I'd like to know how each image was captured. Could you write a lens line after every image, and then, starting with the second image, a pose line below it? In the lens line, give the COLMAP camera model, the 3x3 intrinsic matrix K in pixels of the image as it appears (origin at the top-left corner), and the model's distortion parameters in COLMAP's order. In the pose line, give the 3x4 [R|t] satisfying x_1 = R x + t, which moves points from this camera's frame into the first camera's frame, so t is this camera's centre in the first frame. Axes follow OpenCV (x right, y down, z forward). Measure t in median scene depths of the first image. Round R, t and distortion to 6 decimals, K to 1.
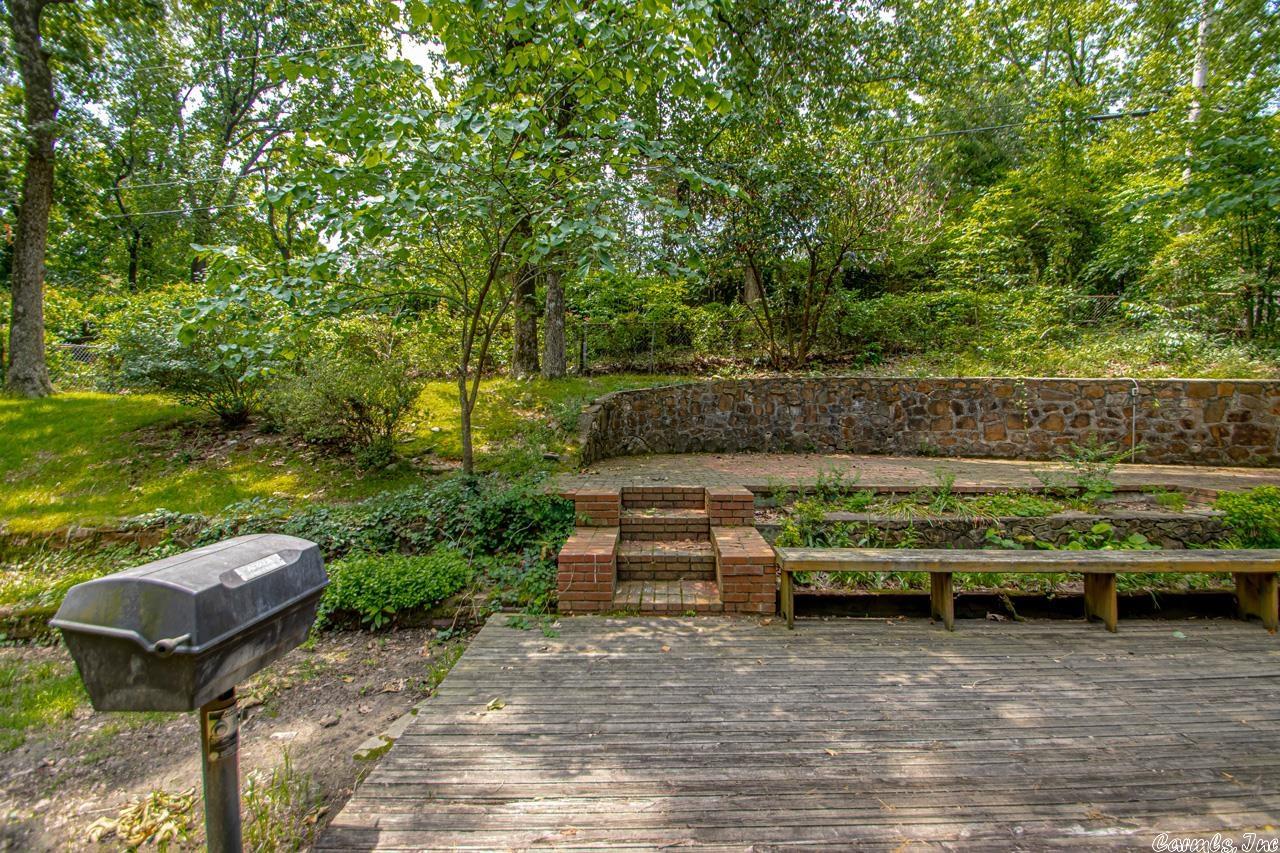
lens RADIAL K [[593.4, 0, 645.3], [0, 593.4, 430.5], [0, 0, 1]] dist [0.015999, -0.017727]
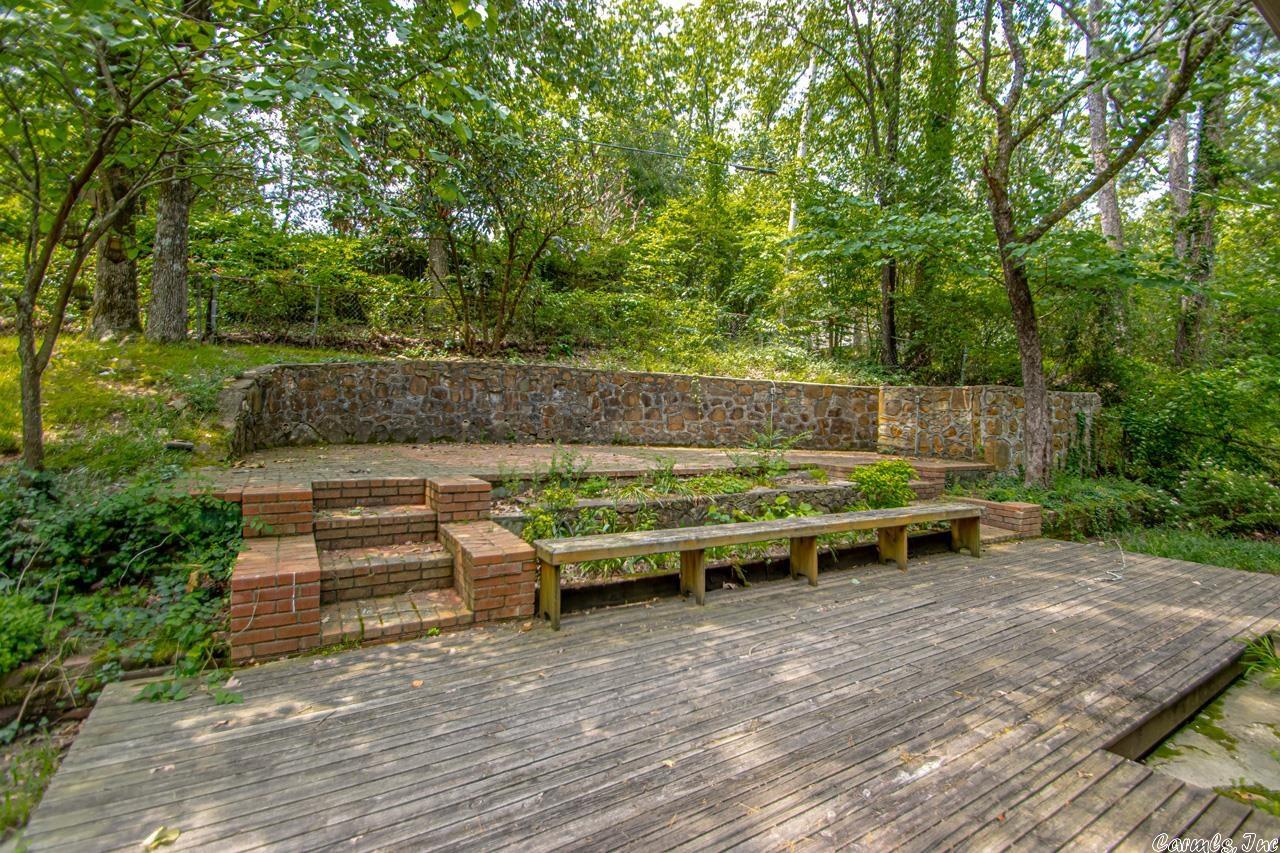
lens RADIAL K [[593.4, 0, 645.3], [0, 593.4, 430.5], [0, 0, 1]] dist [0.015999, -0.017727]
pose [[0.847824, 0.007597, 0.530223, -0.087501], [-0.010837, 0.999937, 0.003002, 0.024190], [-0.530166, -0.008291, 0.847853, 0.136230]]
